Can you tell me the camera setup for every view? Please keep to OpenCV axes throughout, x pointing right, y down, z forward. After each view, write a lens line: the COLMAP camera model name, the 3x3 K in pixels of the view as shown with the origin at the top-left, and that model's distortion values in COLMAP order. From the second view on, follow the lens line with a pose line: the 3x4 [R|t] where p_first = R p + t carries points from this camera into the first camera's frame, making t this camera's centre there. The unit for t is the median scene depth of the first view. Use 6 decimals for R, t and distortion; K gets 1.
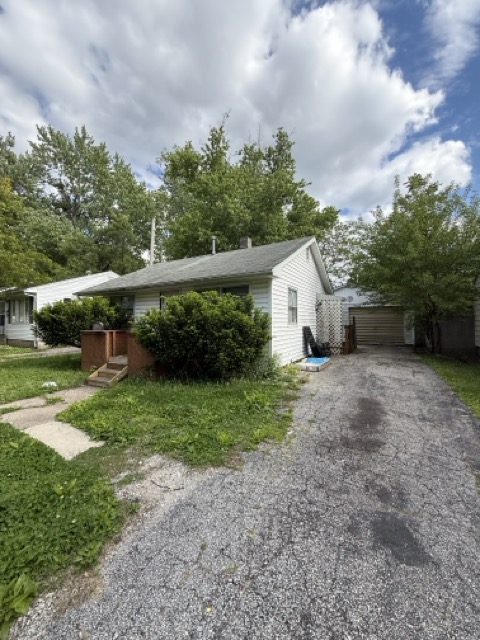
lens RADIAL K [[257.2, 0, 239.5], [0, 257.2, 319.8], [0, 0, 1]] dist [0.003243, 0.000027]
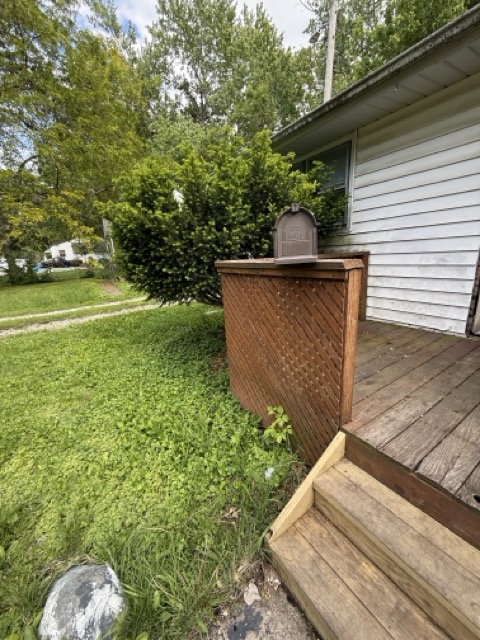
lens RADIAL K [[257.2, 0, 242.1], [0, 257.2, 325.2], [0, 0, 1]] dist [0.003243, 0.000027]
pose [[0.893718, 0.078711, -0.441670, -0.157341], [0.053384, 0.958836, 0.278898, 0.011123], [0.445442, -0.272834, 0.852727, 0.255858]]
